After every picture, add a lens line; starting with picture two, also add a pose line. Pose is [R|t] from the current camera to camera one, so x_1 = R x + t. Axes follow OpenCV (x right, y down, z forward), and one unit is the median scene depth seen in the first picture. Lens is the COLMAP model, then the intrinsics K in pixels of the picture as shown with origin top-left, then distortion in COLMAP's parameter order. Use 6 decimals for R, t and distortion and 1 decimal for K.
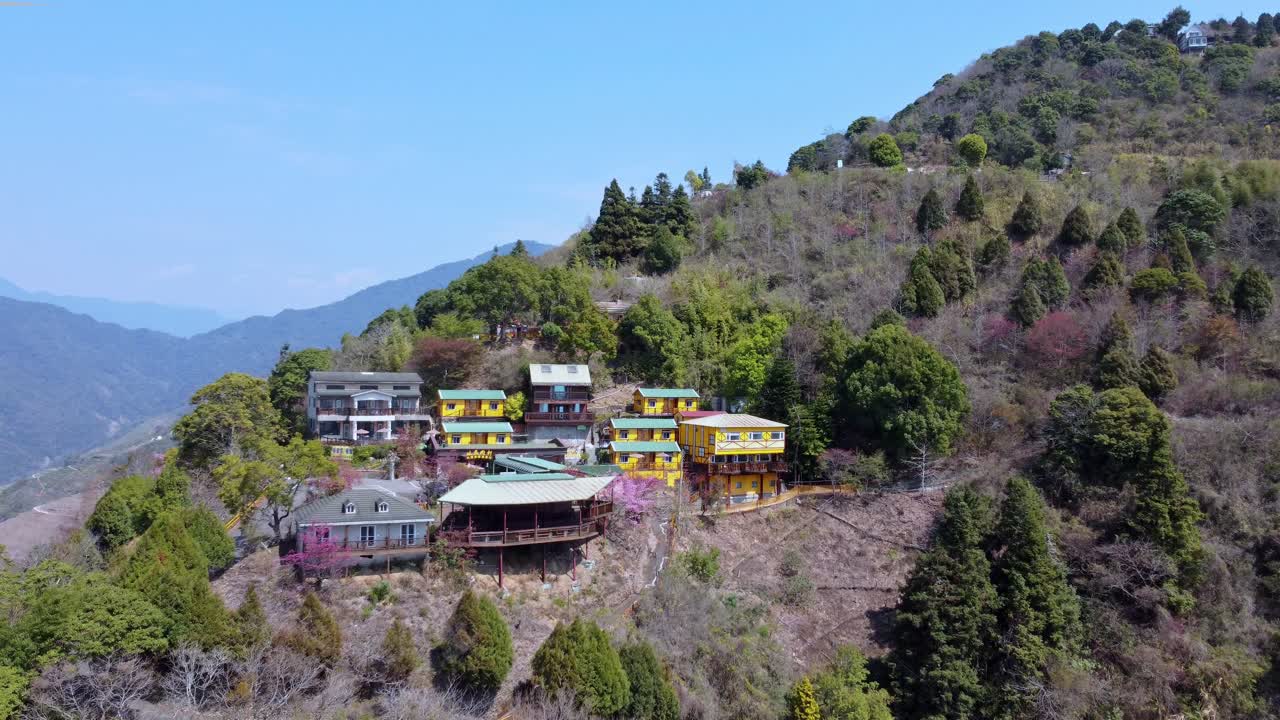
lens RADIAL K [[1058.7, 0, 641.0], [0, 1058.7, 359.1], [0, 0, 1]] dist [0.009671, 0.003134]
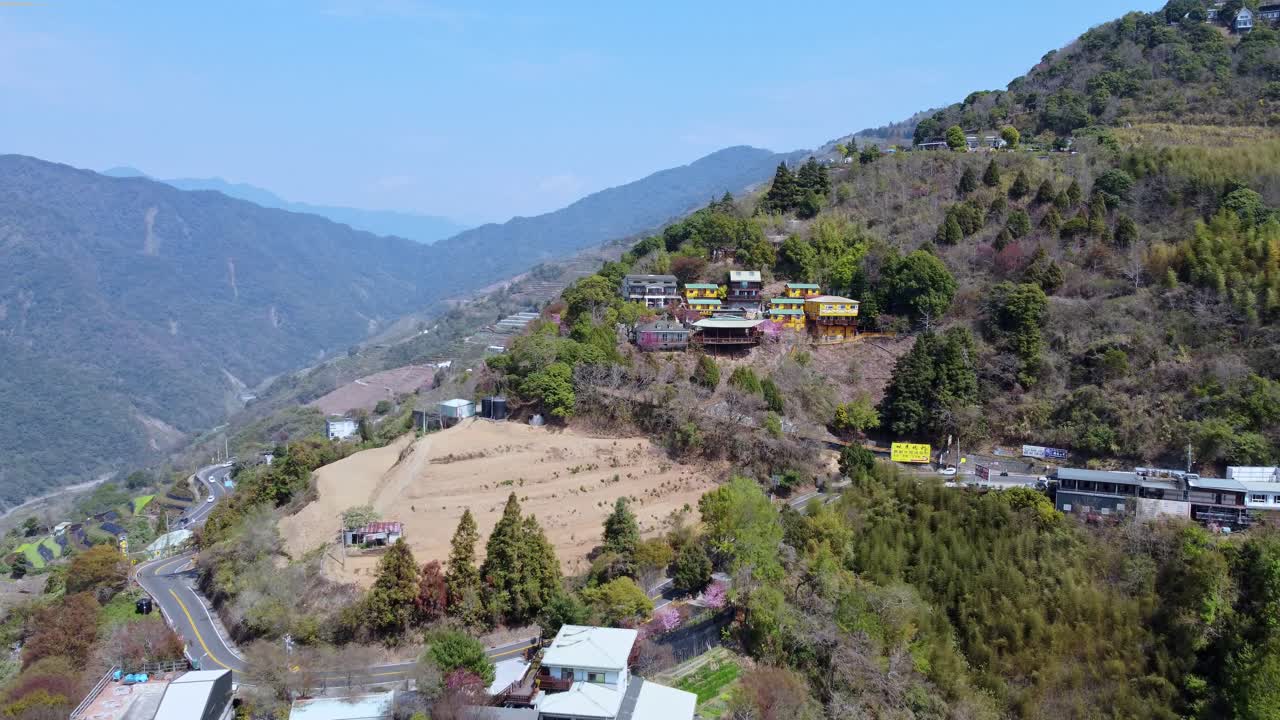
lens RADIAL K [[1058.7, 0, 642.0], [0, 1058.7, 356.0], [0, 0, 1]] dist [0.009671, 0.003134]
pose [[0.980009, 0.017117, -0.198218, 0.119333], [0.000203, 0.996206, 0.087030, -0.008241], [0.198955, -0.085330, 0.976287, -0.911451]]
